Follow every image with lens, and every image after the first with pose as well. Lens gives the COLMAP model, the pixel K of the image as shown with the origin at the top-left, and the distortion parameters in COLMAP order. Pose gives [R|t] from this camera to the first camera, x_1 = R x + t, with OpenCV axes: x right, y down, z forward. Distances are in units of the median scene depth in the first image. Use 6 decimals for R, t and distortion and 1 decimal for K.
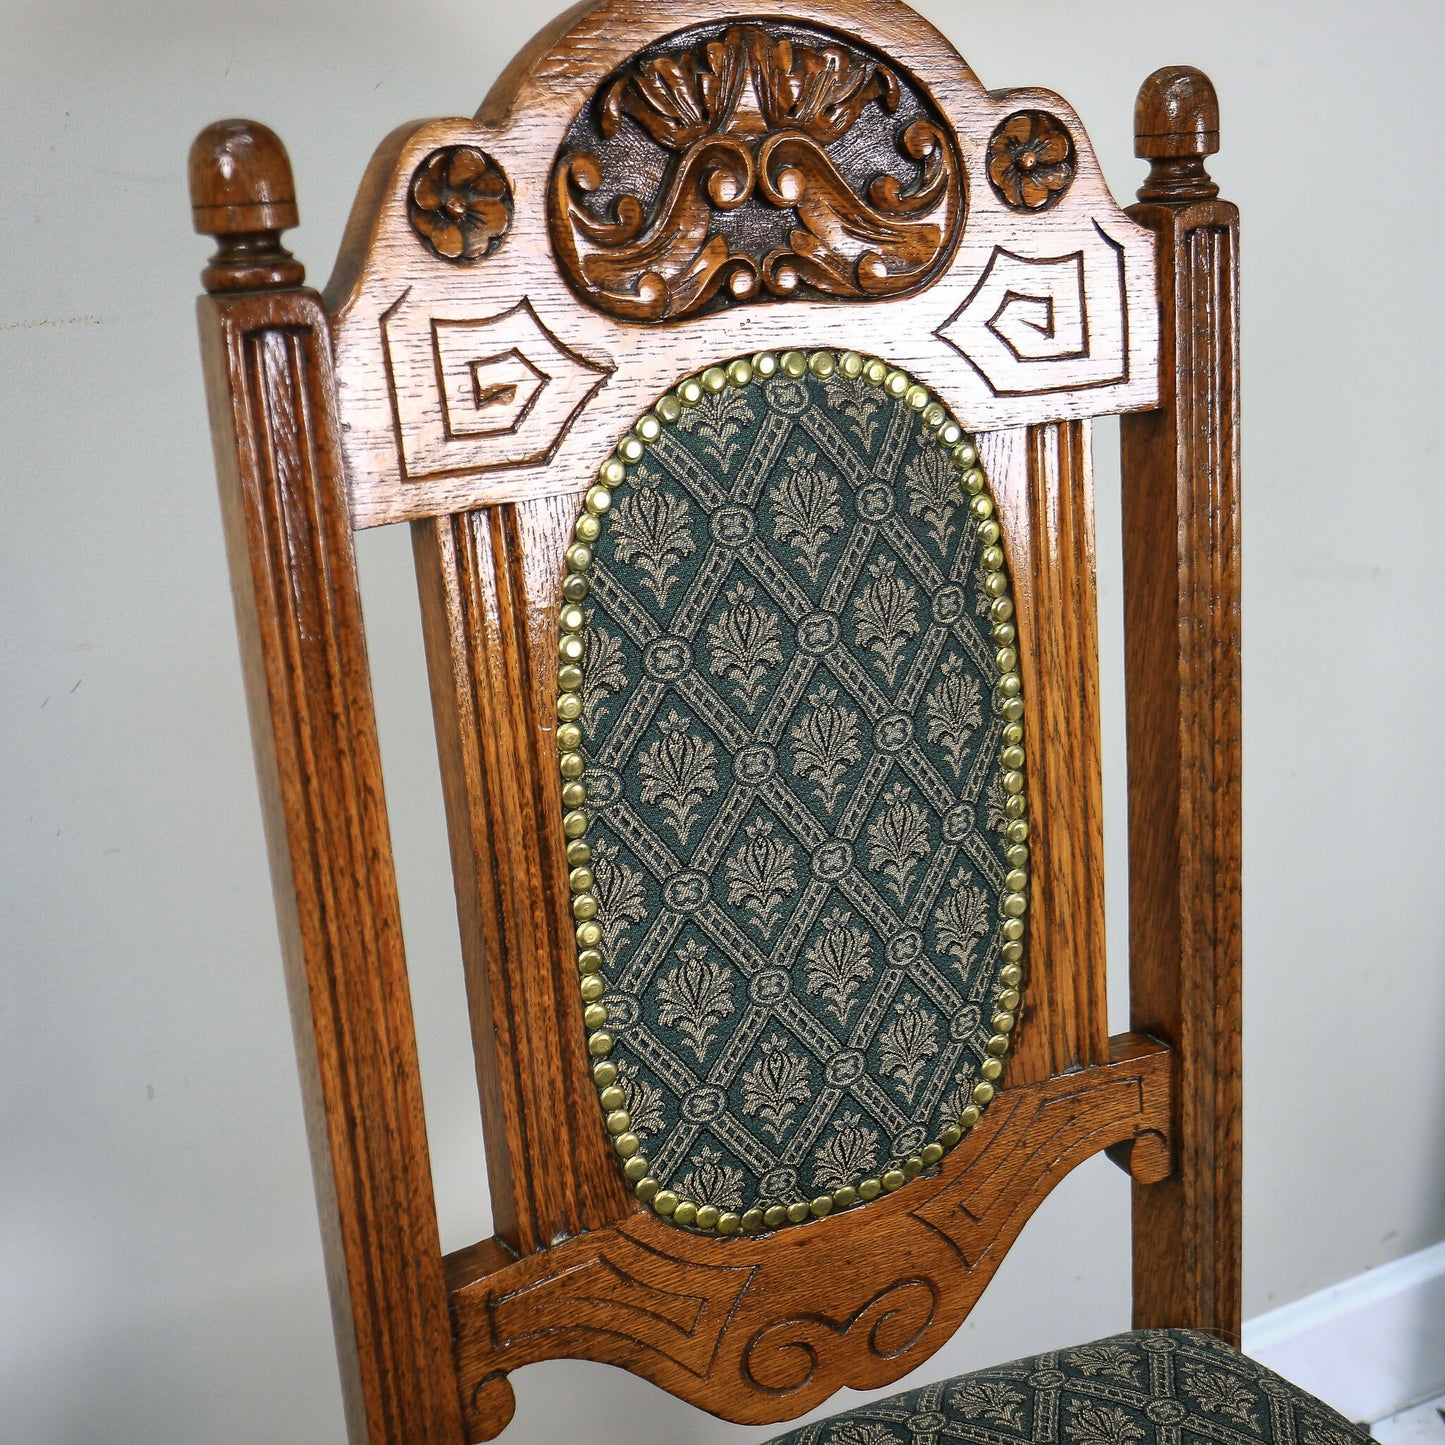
lens RADIAL K [[2053.8, 0, 847.5], [0, 2053.8, 686.0], [0, 0, 1]] dist [-0.030611, 0.133630]
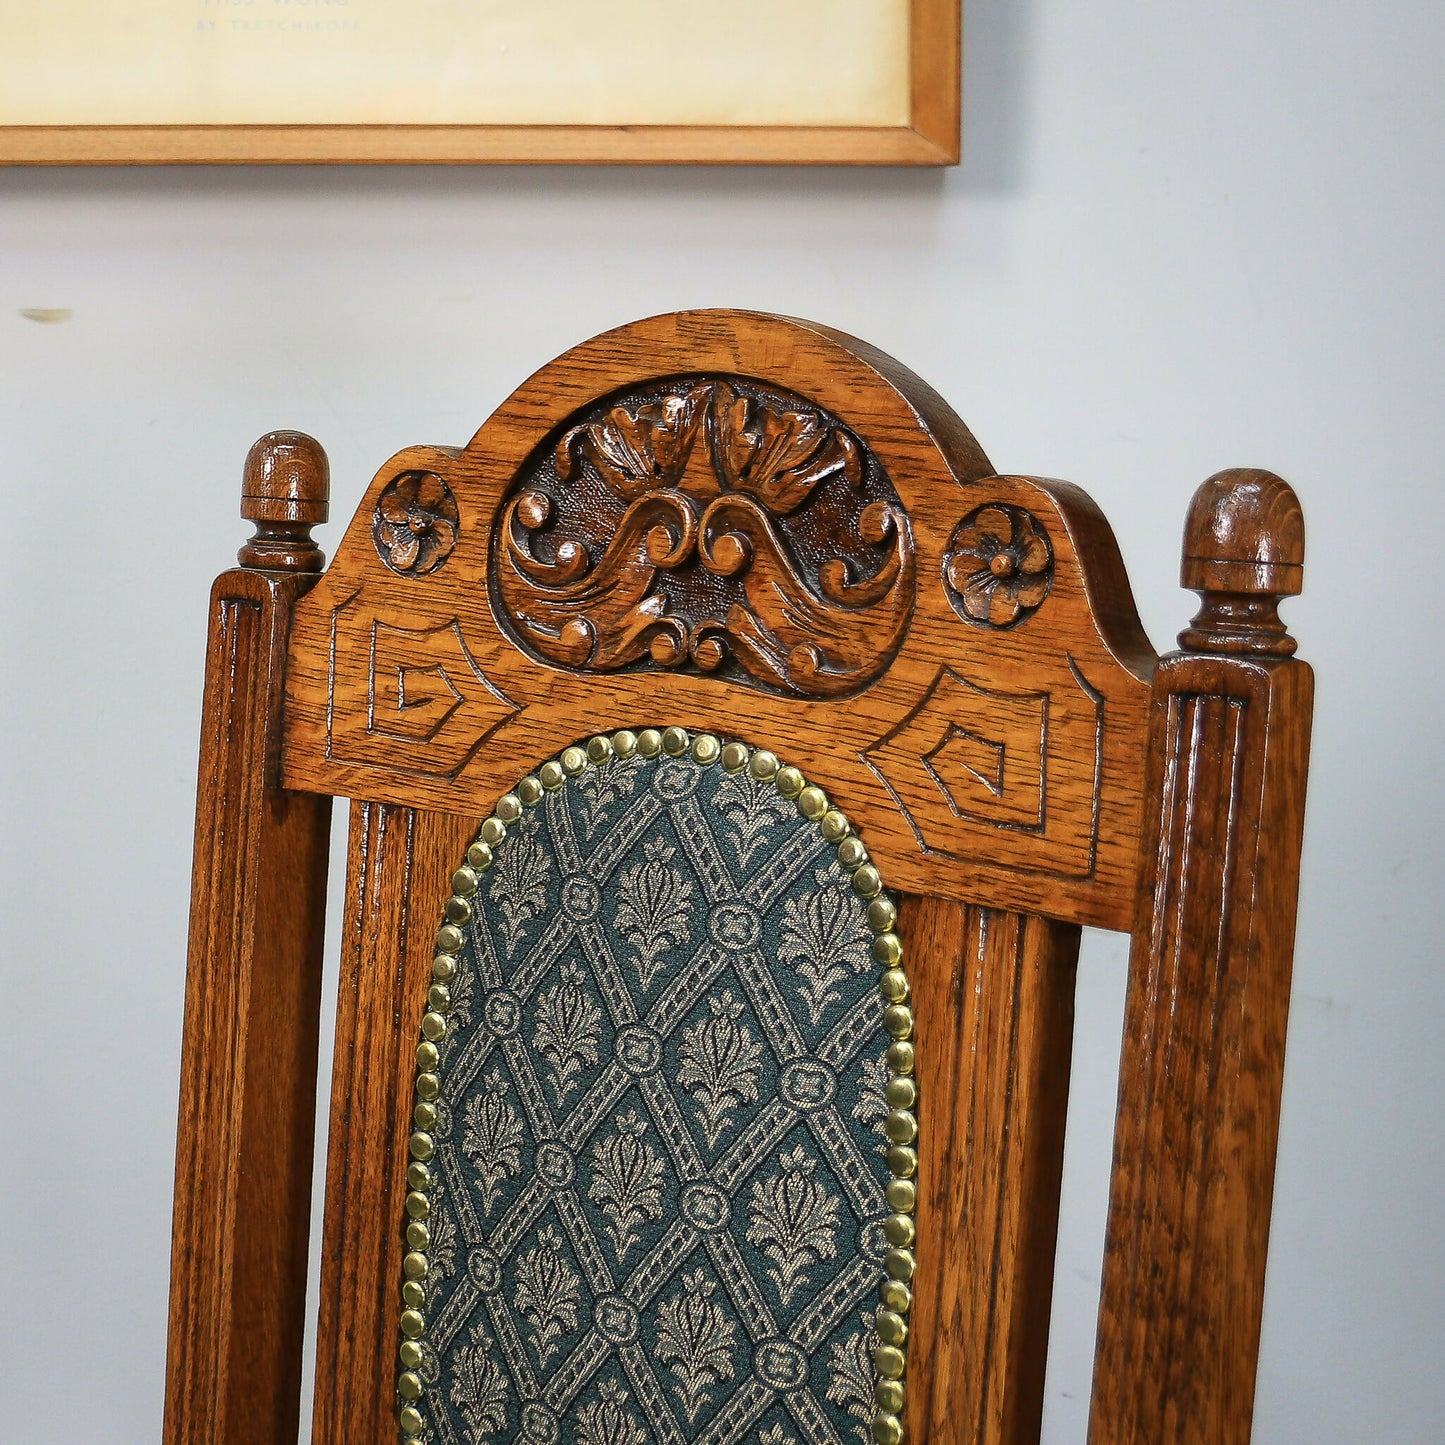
lens RADIAL K [[2053.8, 0, 847.5], [0, 2053.8, 686.0], [0, 0, 1]] dist [-0.030611, 0.133630]
pose [[0.465882, 0.151258, -0.871823, 0.752704], [-0.328644, 0.944380, -0.011774, -0.188082], [0.821551, 0.292005, 0.489680, 0.597726]]
